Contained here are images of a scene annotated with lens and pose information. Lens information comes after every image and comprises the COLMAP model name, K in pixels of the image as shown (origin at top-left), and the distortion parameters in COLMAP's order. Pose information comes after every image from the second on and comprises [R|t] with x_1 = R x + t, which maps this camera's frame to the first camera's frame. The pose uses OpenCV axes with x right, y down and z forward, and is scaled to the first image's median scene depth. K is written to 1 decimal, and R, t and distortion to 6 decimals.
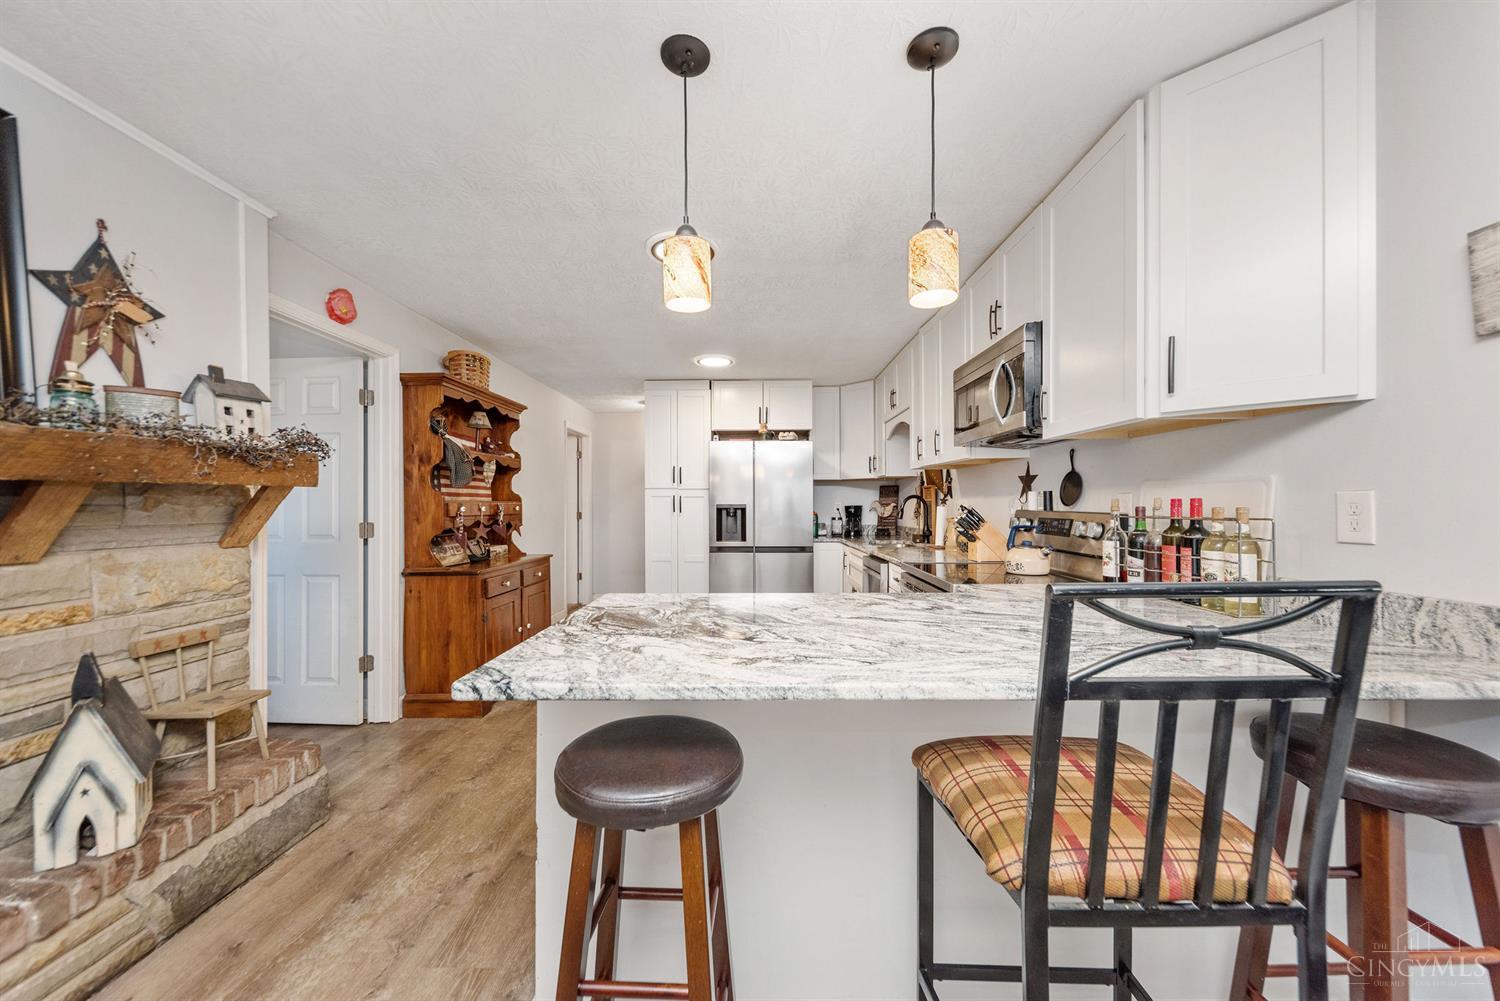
lens RADIAL K [[554.9, 0, 746.0], [0, 554.9, 504.9], [0, 0, 1]] dist [-0.008844, -0.000183]
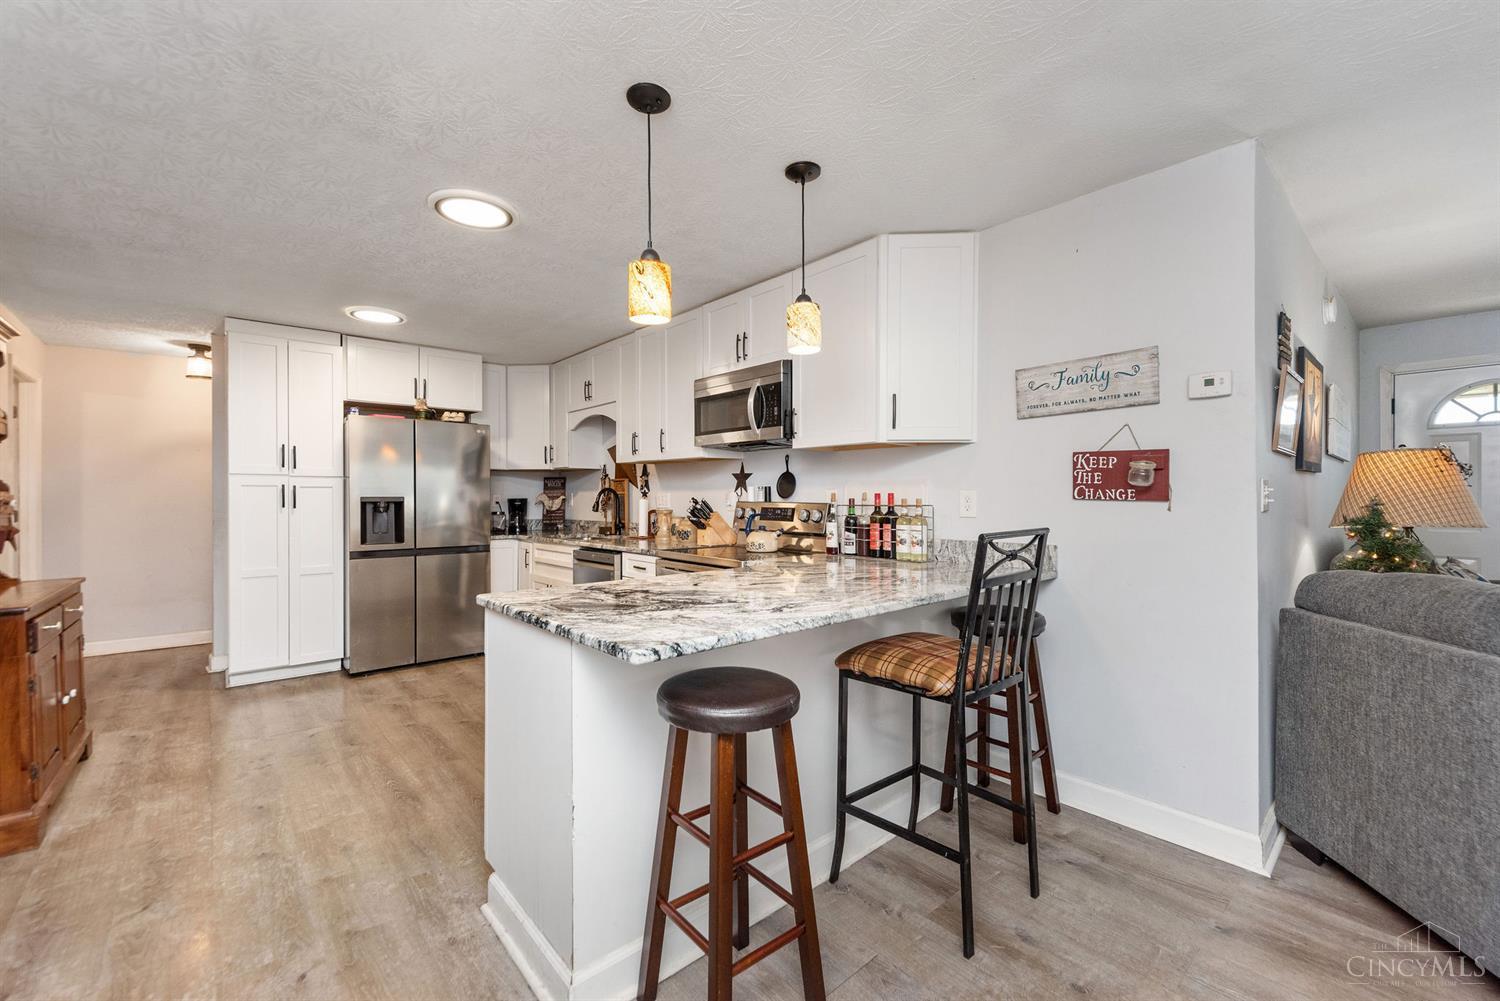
lens RADIAL K [[627.7, 0, 759.9], [0, 627.7, 502.7], [0, 0, 1]] dist [0.000964, 0.000034]
pose [[0.731475, -0.005699, 0.681844, -0.564890], [0.000304, 0.999968, 0.008032, 0.000721], [-0.681868, -0.005668, 0.731453, -0.061979]]
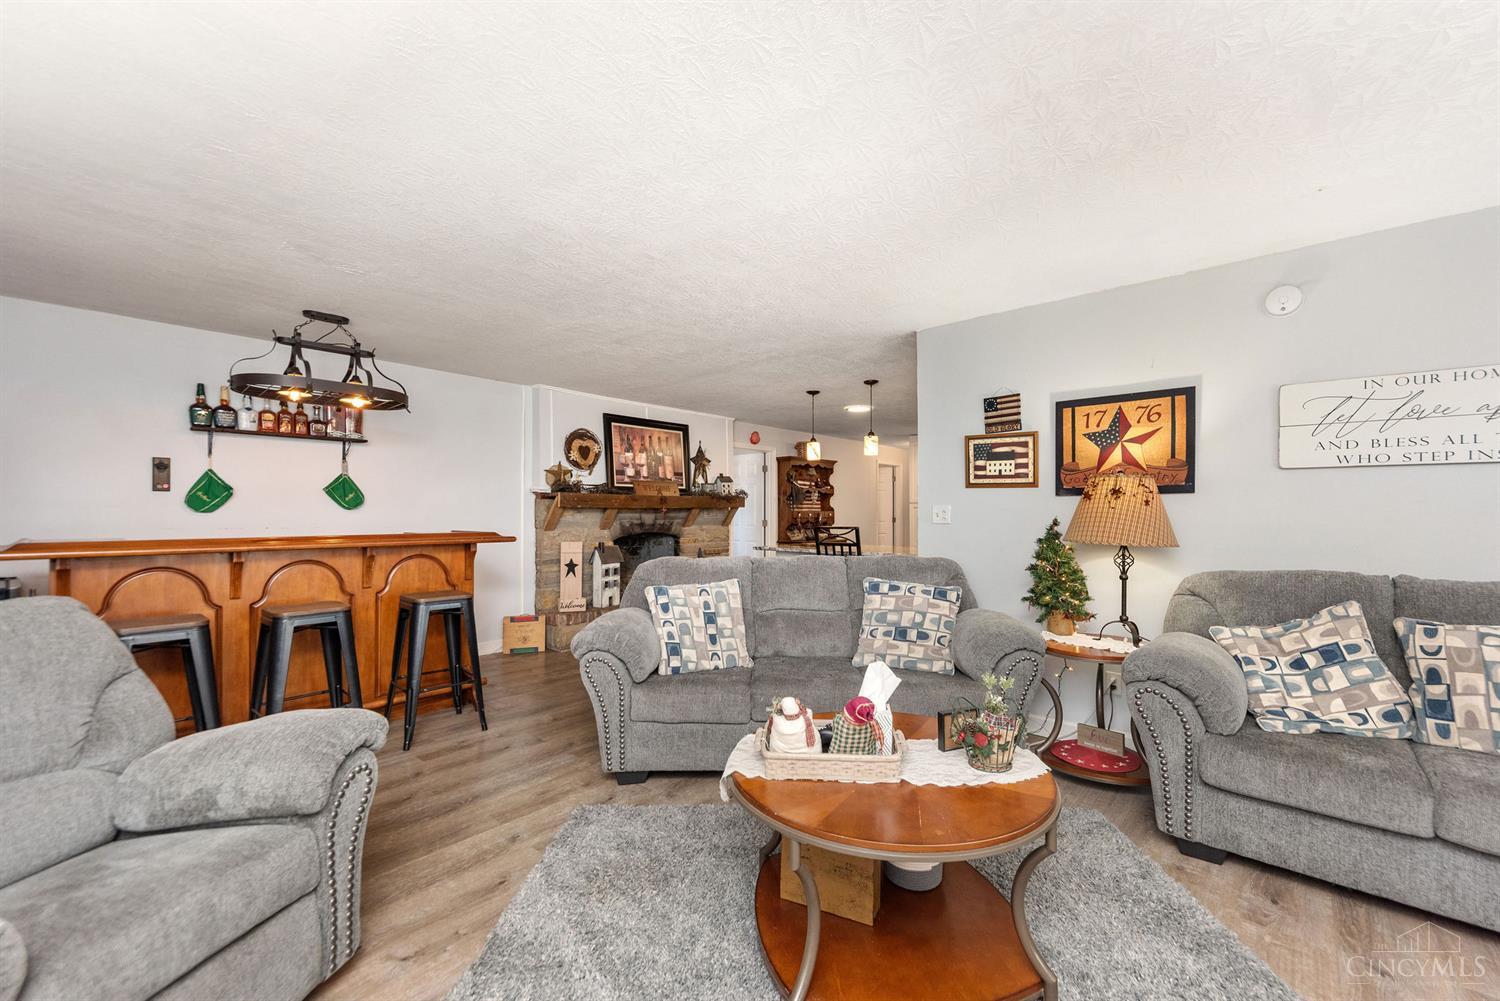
lens RADIAL K [[589.3, 0, 756.9], [0, 589.3, 508.8], [0, 0, 1]] dist [-0.001671, -0.000645]
pose [[0.771668, -0.001196, -0.636024, 1.484071], [-0.001486, 0.999992, -0.003683, -0.012183], [0.636024, 0.003787, 0.771660, -1.628182]]
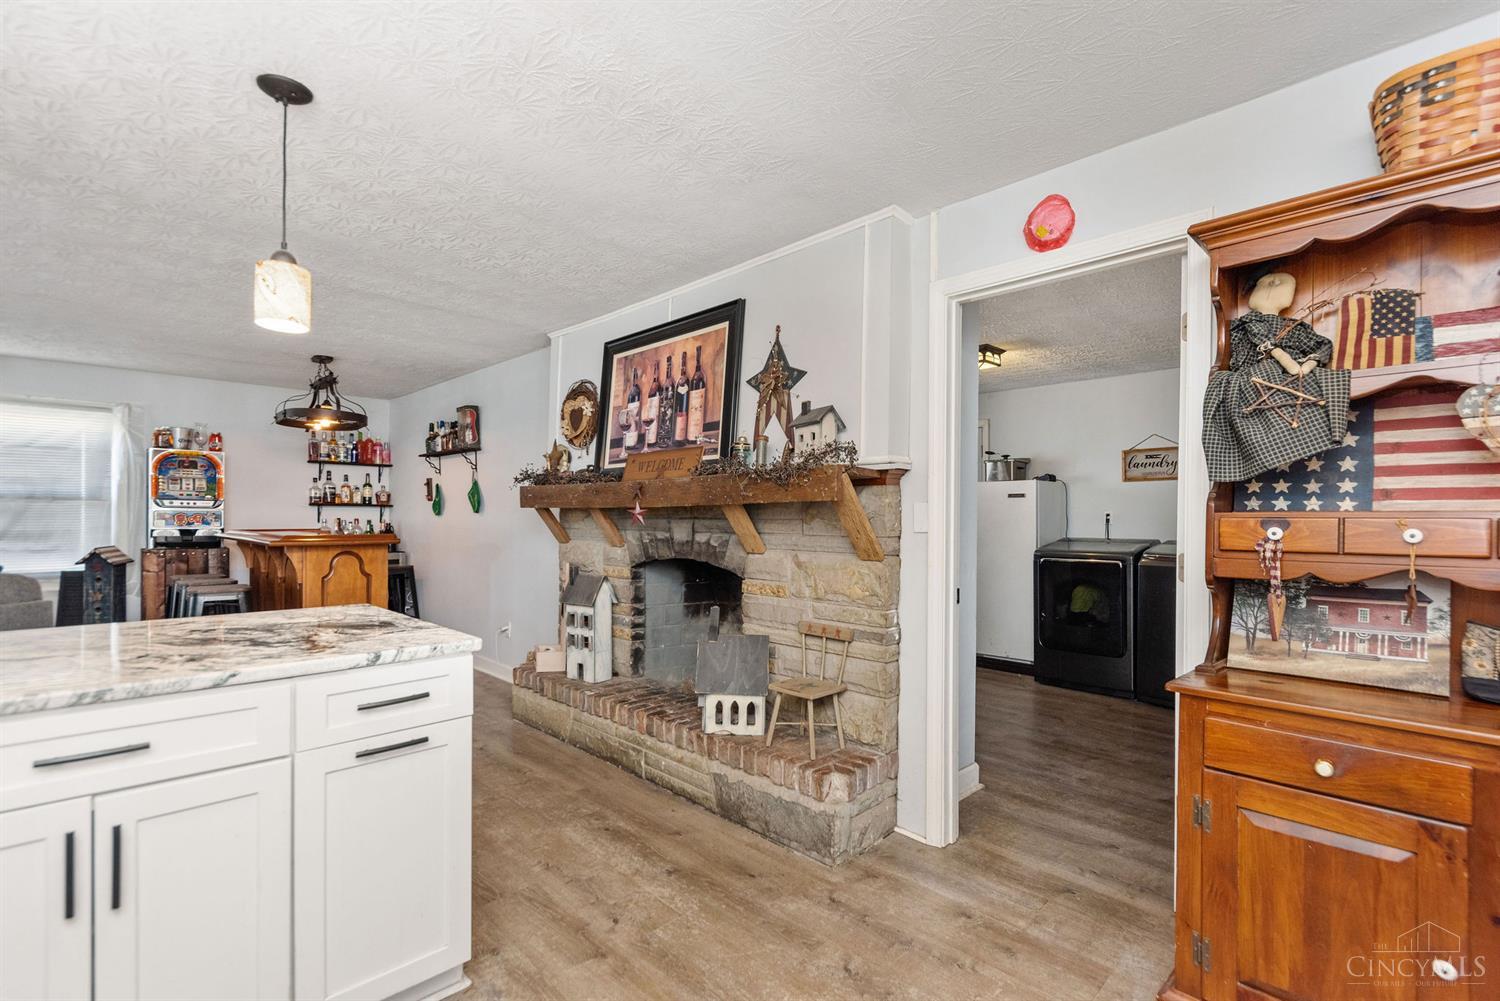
lens RADIAL K [[677.3, 0, 752.0], [0, 677.3, 520.8], [0, 0, 1]] dist [0.018855, -0.000086]
pose [[-0.685918, -0.002667, -0.727674, 0.159838], [-0.006600, 0.999975, 0.002556, 0.000798], [0.727649, 0.006556, -0.685919, 1.766835]]
